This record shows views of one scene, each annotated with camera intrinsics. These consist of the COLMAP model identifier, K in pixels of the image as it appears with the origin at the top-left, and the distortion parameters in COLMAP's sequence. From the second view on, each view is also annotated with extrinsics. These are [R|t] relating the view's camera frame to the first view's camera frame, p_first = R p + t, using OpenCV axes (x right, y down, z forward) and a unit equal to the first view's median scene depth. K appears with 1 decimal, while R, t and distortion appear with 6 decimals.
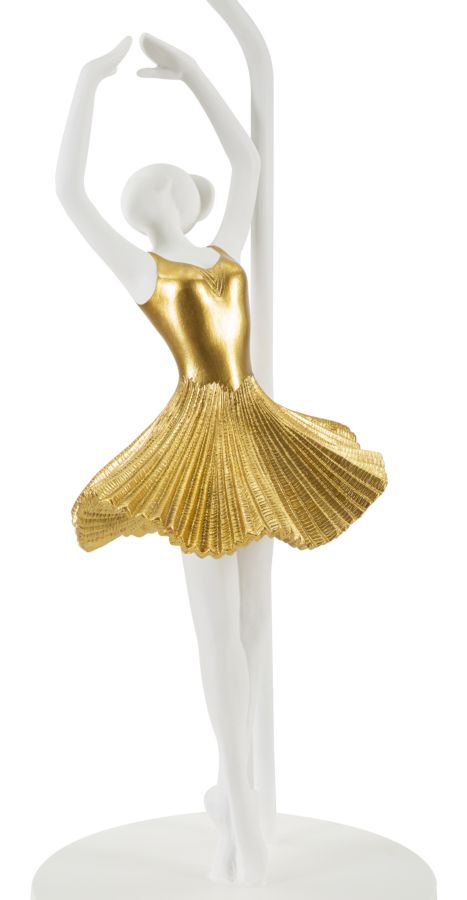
lens RADIAL K [[2774.0, 0, 236.6], [0, 2774.0, 451.6], [0, 0, 1]] dist [1.248521, 0.000000]
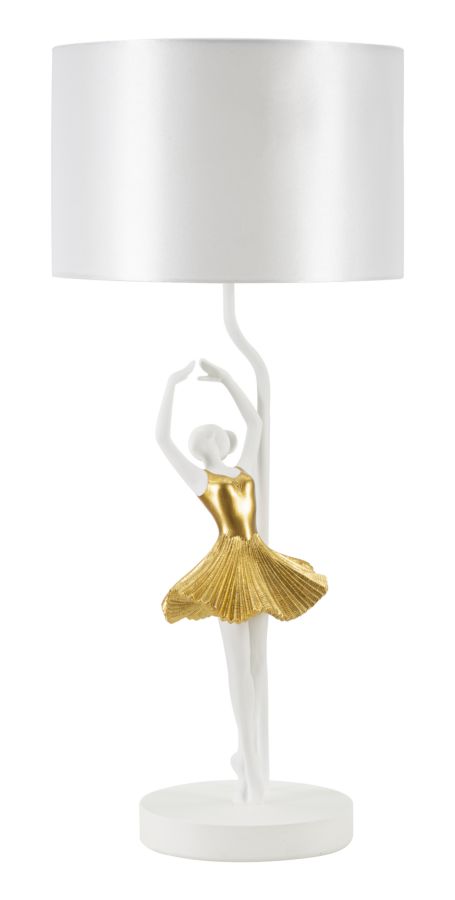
lens RADIAL K [[2798.1, 0, 226.7], [0, 2798.1, 449.8], [0, 0, 1]] dist [-0.158430, 0.000000]
pose [[0.999953, 0.004788, -0.008383, 0.000448], [-0.005594, 0.995072, -0.098995, 0.104816], [0.007867, 0.099037, 0.995053, -0.905504]]
